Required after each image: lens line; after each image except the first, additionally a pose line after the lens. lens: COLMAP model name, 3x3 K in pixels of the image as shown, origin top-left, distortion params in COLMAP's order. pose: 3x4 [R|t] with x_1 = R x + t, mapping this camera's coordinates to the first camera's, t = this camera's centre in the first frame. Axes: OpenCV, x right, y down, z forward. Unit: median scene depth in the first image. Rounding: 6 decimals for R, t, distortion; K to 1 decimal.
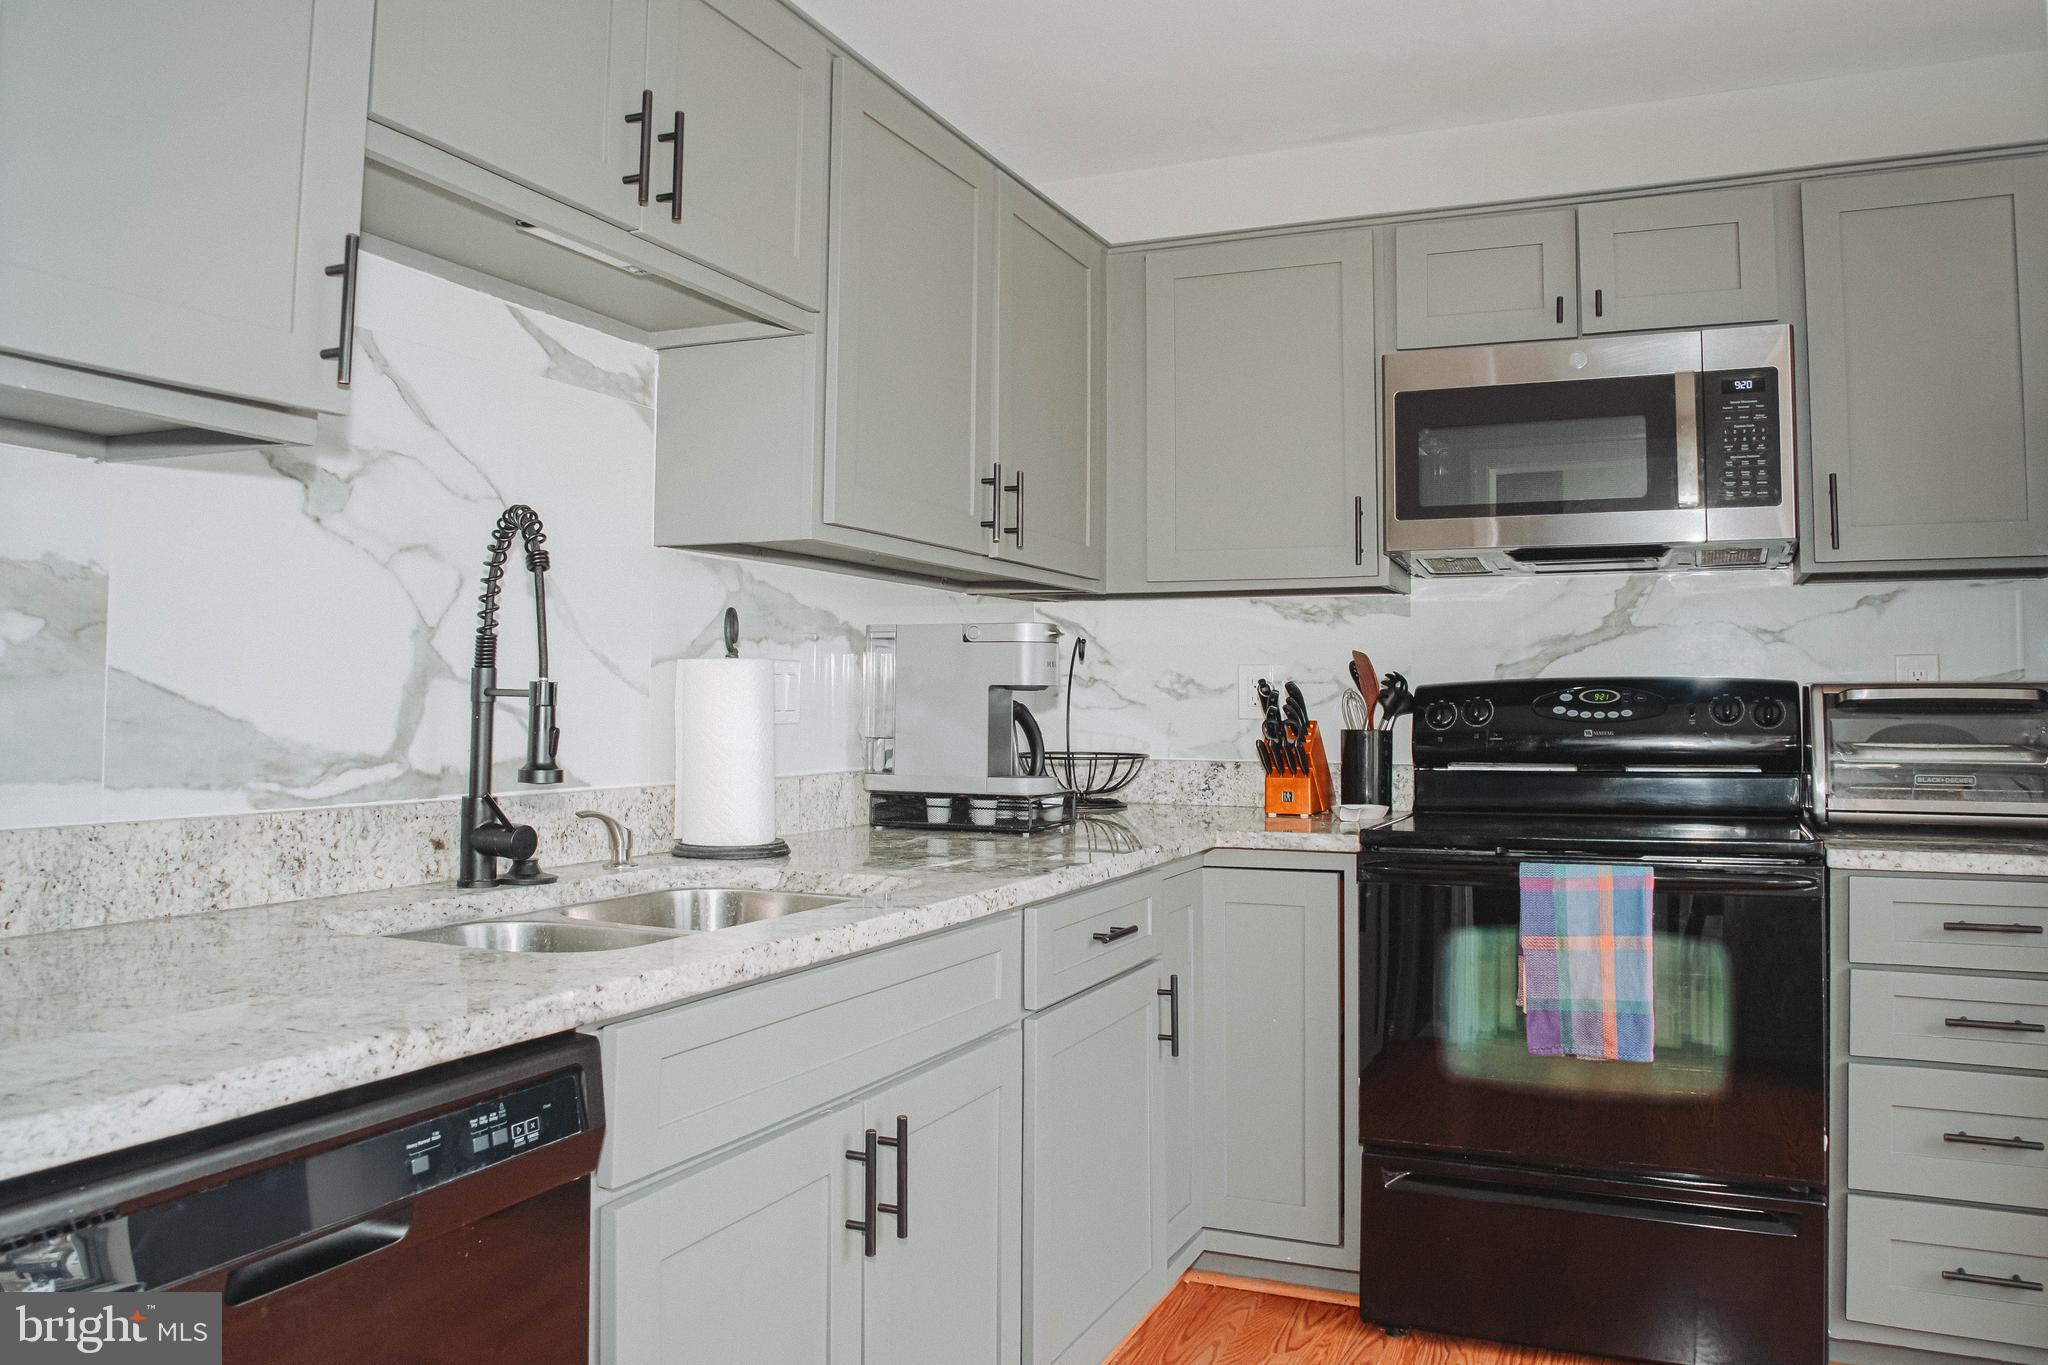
lens RADIAL K [[1517.8, 0, 1085.7], [0, 1517.8, 622.1], [0, 0, 1]] dist [-0.076979, 0.028052]
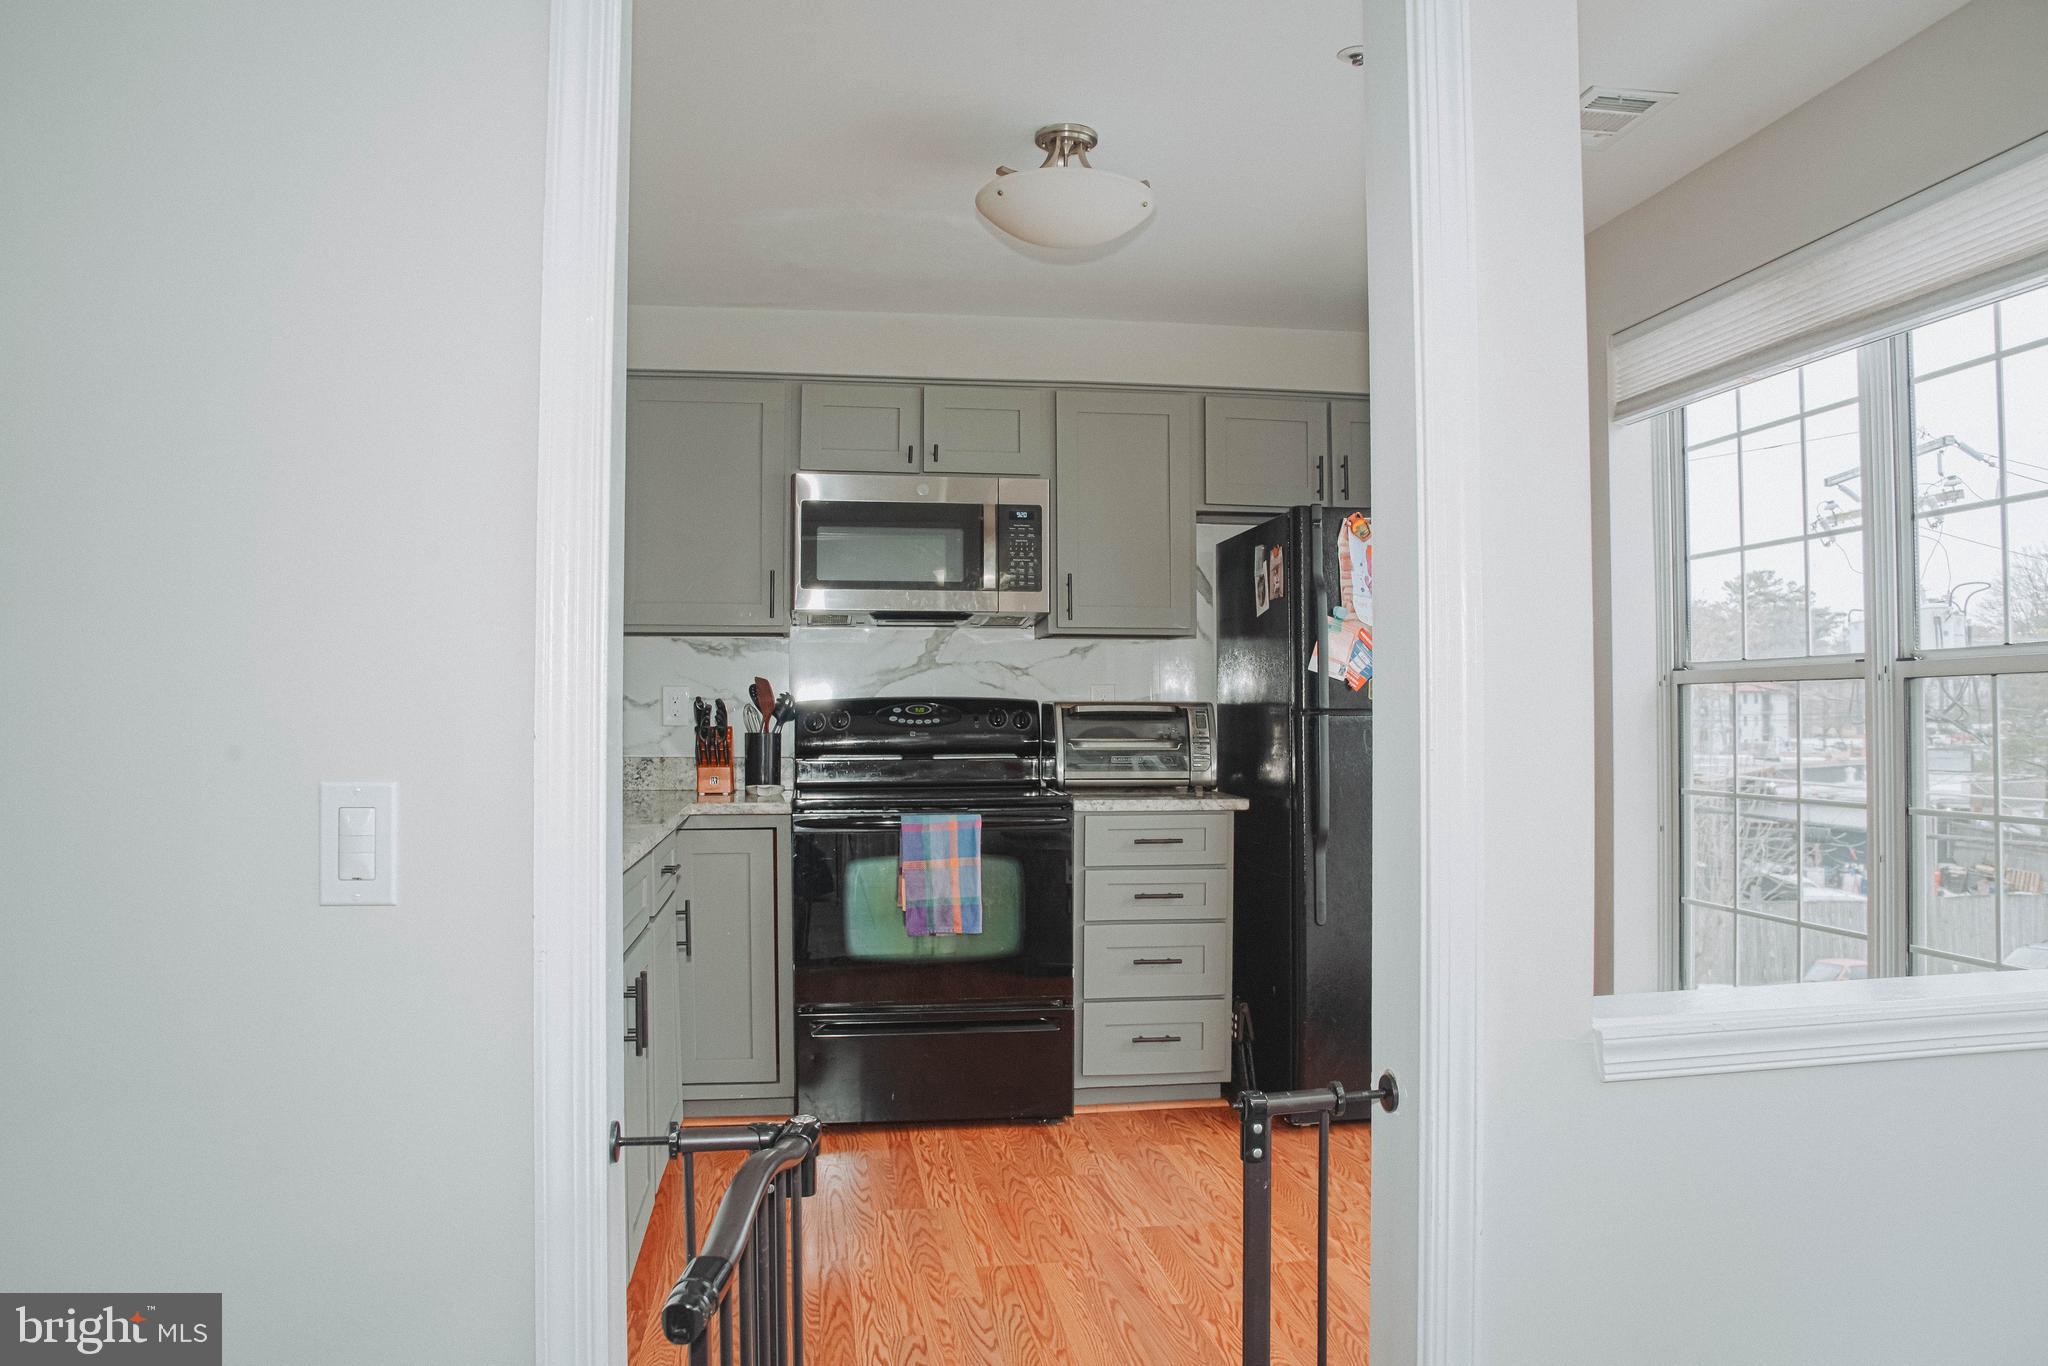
lens RADIAL K [[1517.8, 0, 1021.1], [0, 1517.8, 685.7], [0, 0, 1]] dist [-0.076979, 0.028052]
pose [[0.843075, 0.007552, 0.537743, -0.407905], [-0.024865, 0.999379, 0.024949, -0.015717], [-0.537221, -0.034405, 0.842739, -0.351512]]
